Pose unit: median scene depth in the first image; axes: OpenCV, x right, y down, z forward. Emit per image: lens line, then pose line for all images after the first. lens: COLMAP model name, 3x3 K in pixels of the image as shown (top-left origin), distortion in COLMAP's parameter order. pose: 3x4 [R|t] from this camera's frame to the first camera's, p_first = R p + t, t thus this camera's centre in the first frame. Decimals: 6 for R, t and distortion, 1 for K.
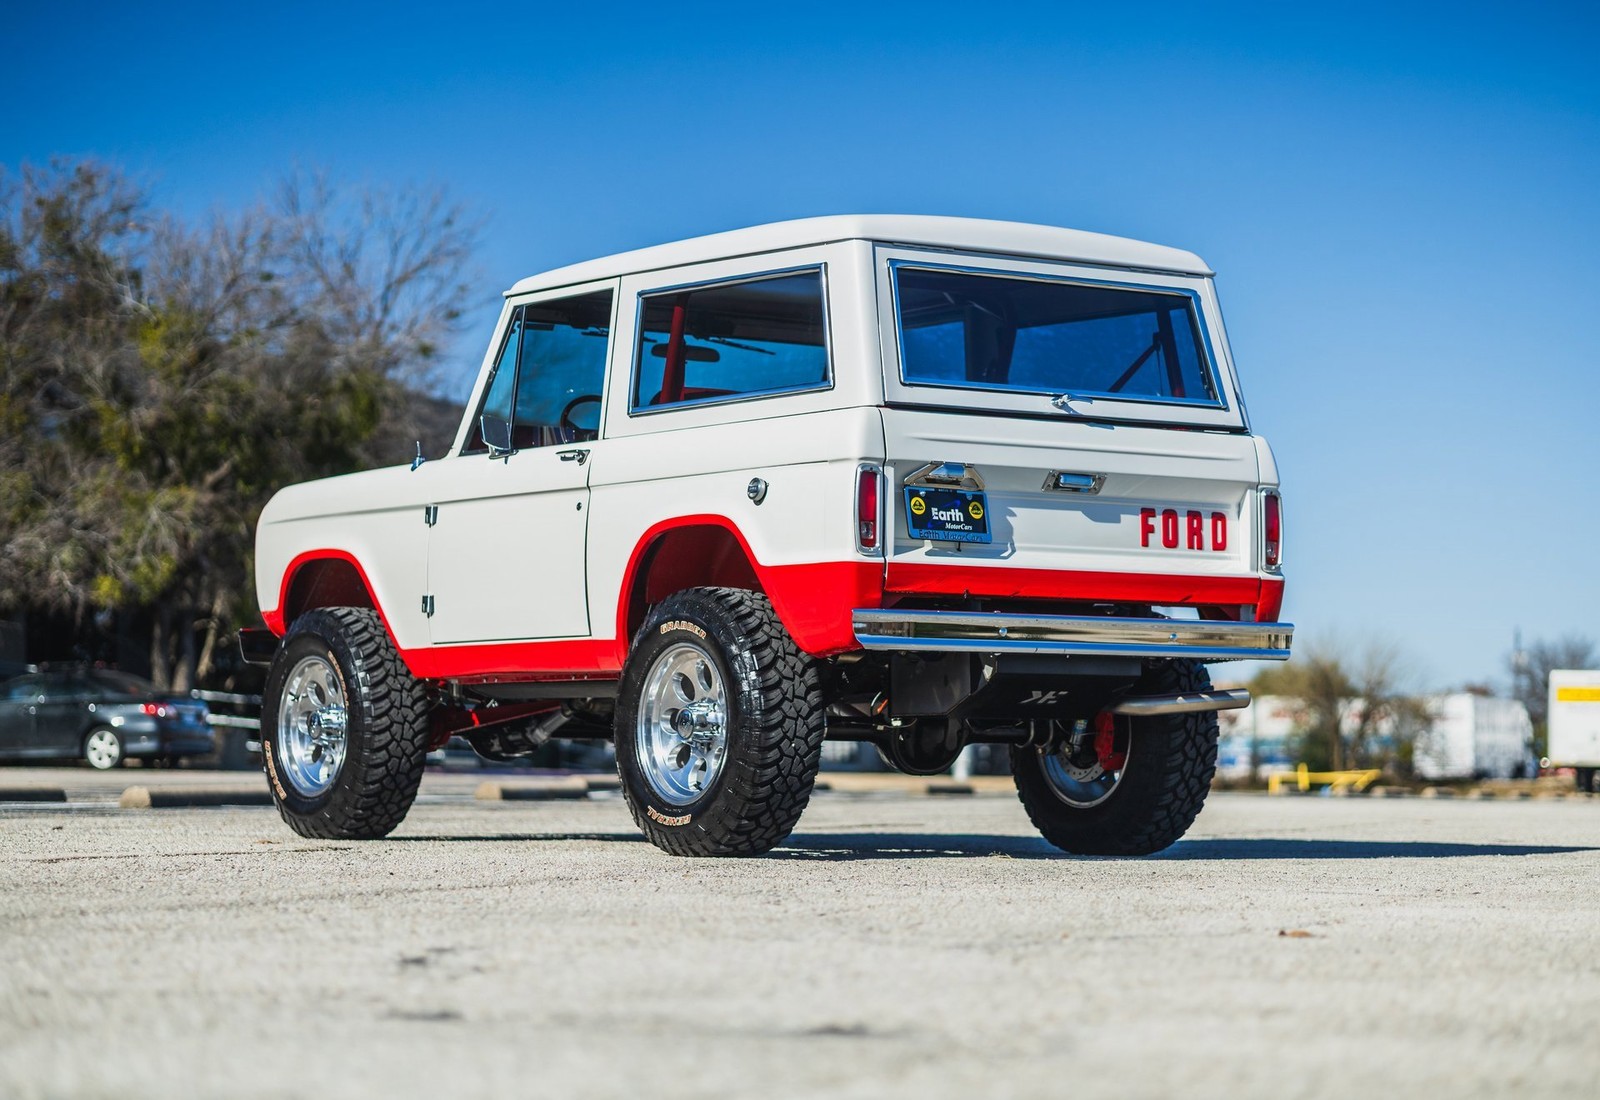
lens RADIAL K [[3837.2, 0, 789.2], [0, 3837.2, 559.5], [0, 0, 1]] dist [0.024054, 0.000000]
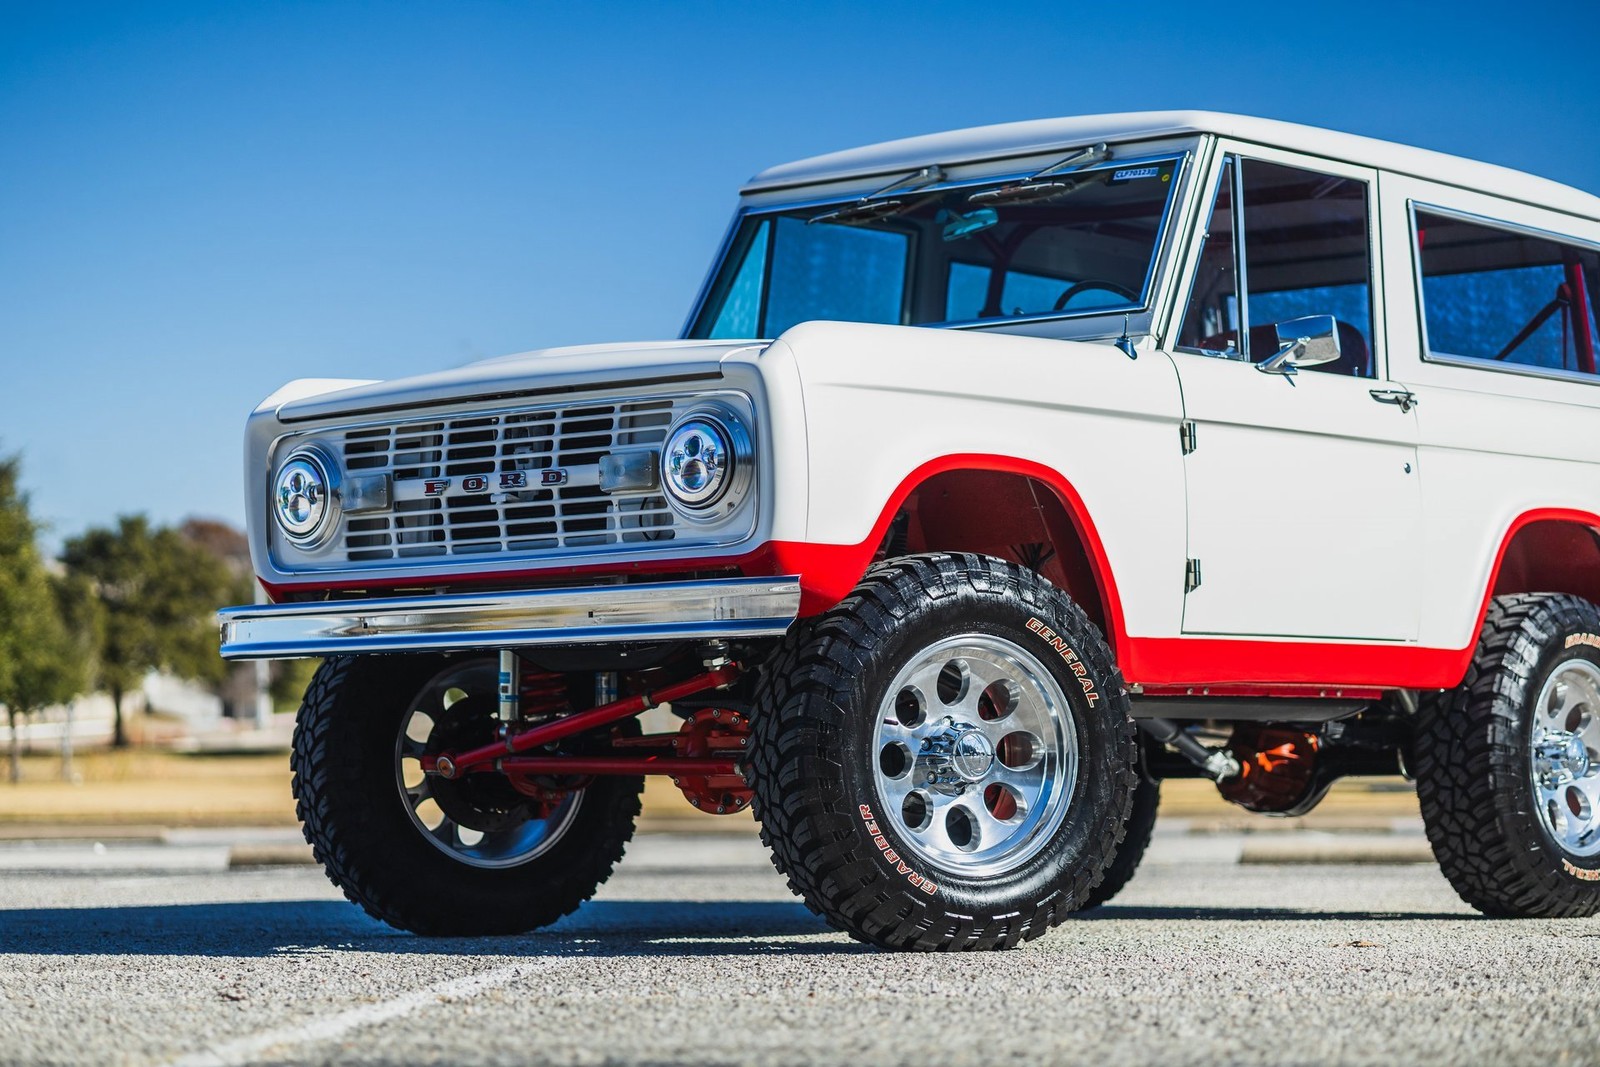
lens RADIAL K [[3784.9, 0, 806.4], [0, 3784.9, 526.2], [0, 0, 1]] dist [0.008095, 0.000000]
pose [[-0.231183, 0.052033, 0.971518, -0.774255], [-0.050895, 0.996555, -0.065485, 0.054005], [-0.971578, -0.064584, -0.227739, 1.325399]]
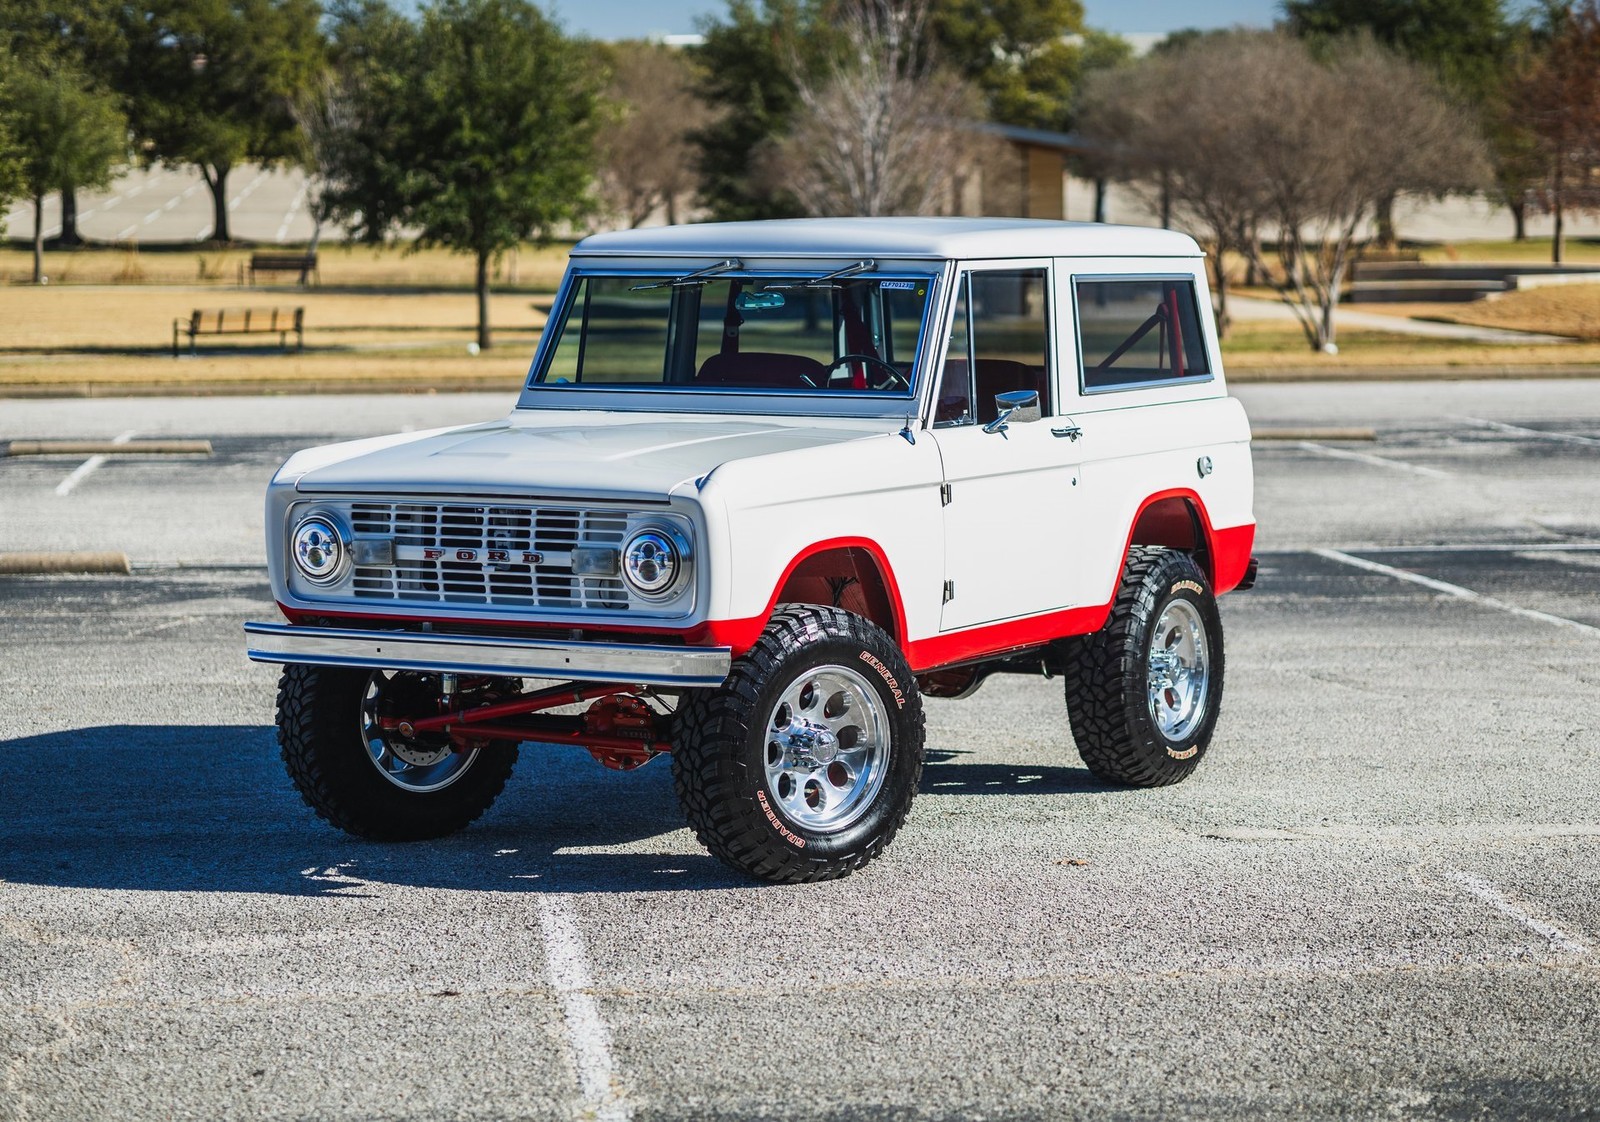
lens RADIAL K [[4055.9, 0, 801.5], [0, 4055.9, 571.9], [0, 0, 1]] dist [0.078833, 0.000000]
pose [[-0.412254, -0.090873, 0.906526, -1.058407], [-0.050458, 0.995763, 0.076872, -0.072642], [-0.909670, -0.014051, -0.415093, 1.573843]]
